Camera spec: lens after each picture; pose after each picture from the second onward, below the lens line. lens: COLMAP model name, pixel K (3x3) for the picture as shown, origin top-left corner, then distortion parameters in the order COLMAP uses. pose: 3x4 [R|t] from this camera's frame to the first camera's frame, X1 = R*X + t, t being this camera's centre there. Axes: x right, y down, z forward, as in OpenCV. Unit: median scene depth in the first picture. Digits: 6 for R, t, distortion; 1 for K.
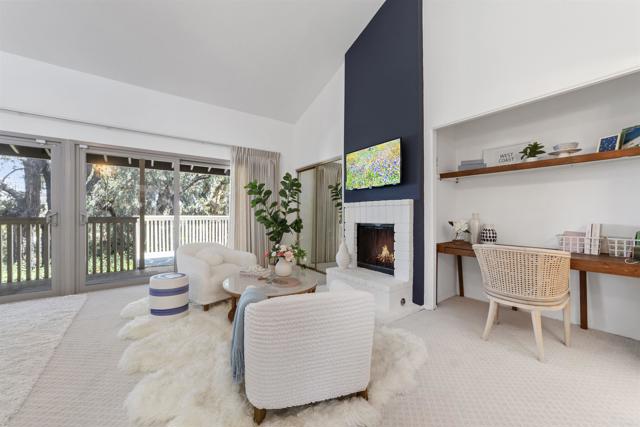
lens RADIAL K [[250.0, 0, 325.3], [0, 250.0, 216.3], [0, 0, 1]] dist [-0.001780, 0.000105]
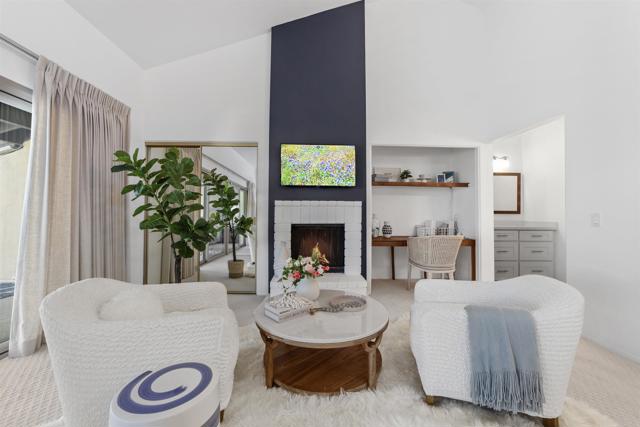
lens RADIAL K [[250.0, 0, 318.2], [0, 250.0, 211.0], [0, 0, 1]] dist [-0.001780, 0.000105]
pose [[0.573553, 0.025184, 0.818781, -0.650063], [-0.004674, 0.999612, -0.027471, 0.006825], [-0.819155, 0.011930, 0.573448, 0.479059]]
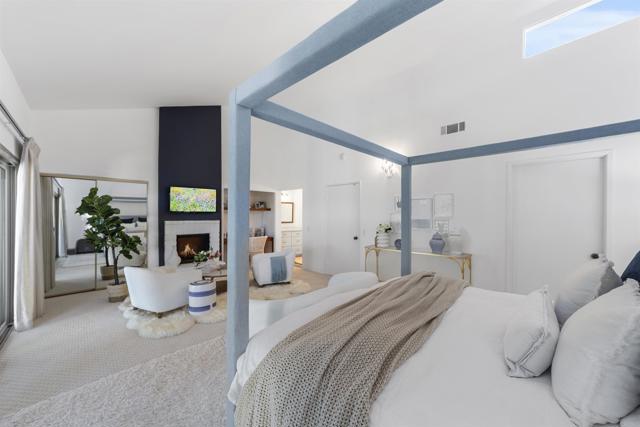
lens RADIAL K [[250.0, 0, 319.5], [0, 250.0, 213.6], [0, 0, 1]] dist [-0.001780, 0.000105]
pose [[-0.127086, 0.013659, 0.991798, -1.665060], [0.005339, 0.999900, -0.013087, -0.084452], [-0.991877, 0.003632, -0.127146, 0.416475]]
